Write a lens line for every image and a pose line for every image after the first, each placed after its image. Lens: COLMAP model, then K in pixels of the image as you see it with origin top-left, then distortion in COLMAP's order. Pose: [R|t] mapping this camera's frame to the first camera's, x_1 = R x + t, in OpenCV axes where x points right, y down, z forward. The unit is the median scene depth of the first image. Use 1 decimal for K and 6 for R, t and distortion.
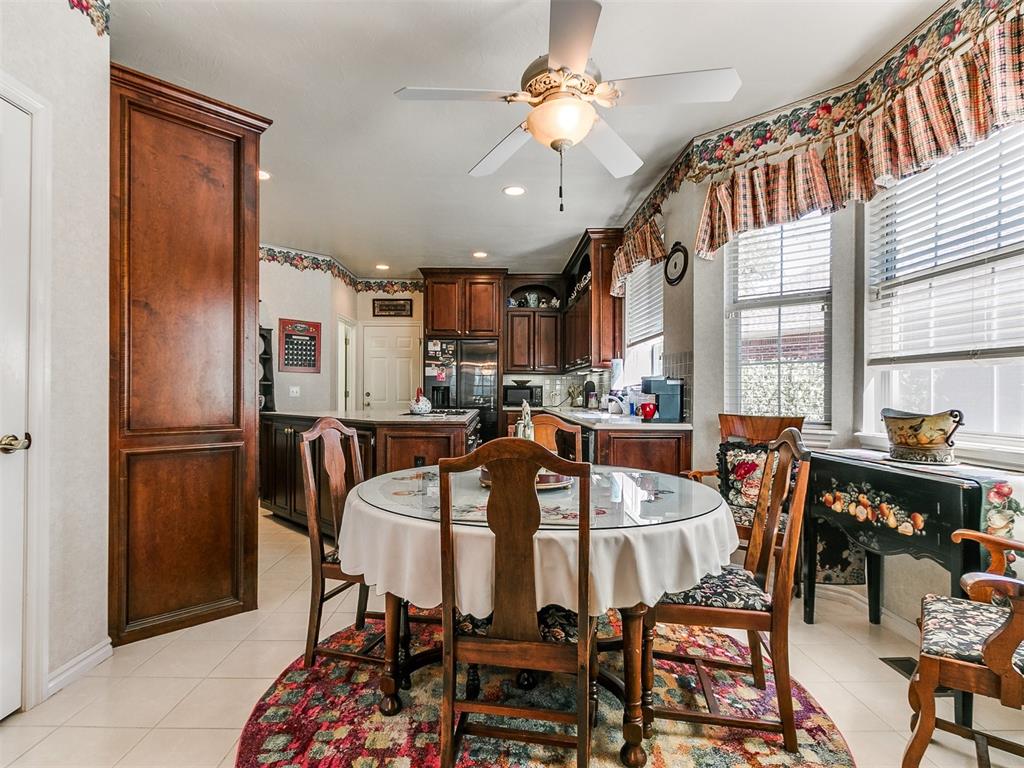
lens RADIAL K [[535.2, 0, 493.7], [0, 535.2, 389.1], [0, 0, 1]] dist [0.002845, 0.001938]
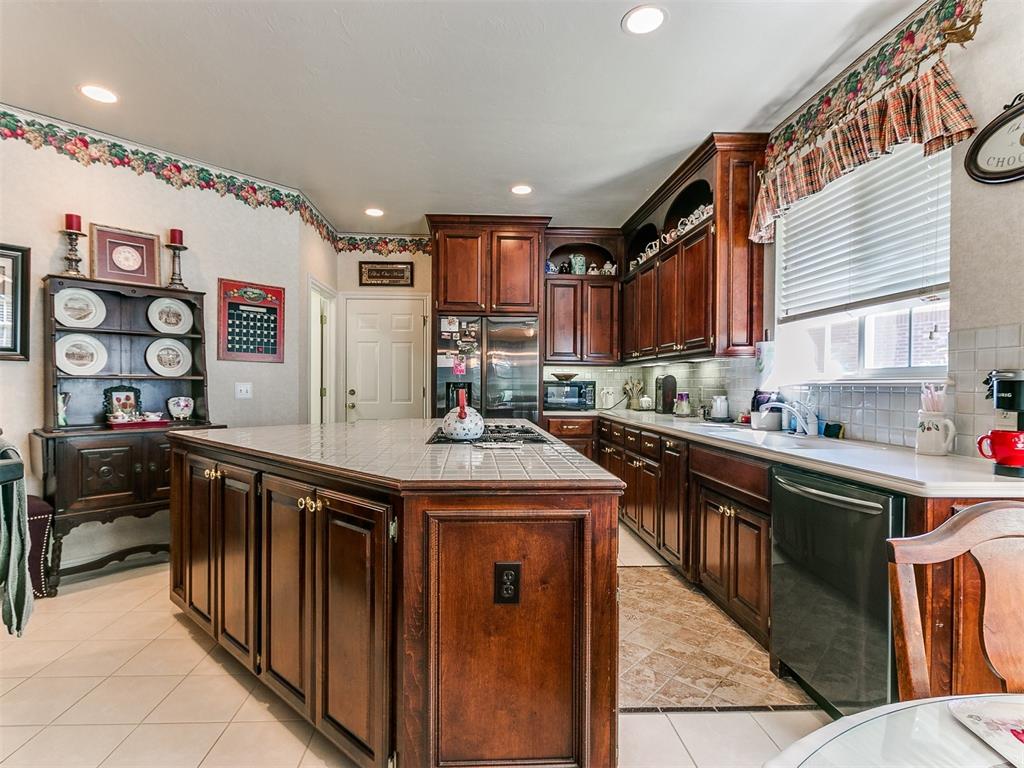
lens RADIAL K [[535.2, 0, 493.7], [0, 535.2, 389.1], [0, 0, 1]] dist [0.002845, 0.001938]
pose [[0.999092, 0.002903, 0.042515, -0.079566], [-0.003539, 0.999883, 0.014890, -0.006765], [-0.042466, -0.015027, 0.998985, 0.284149]]
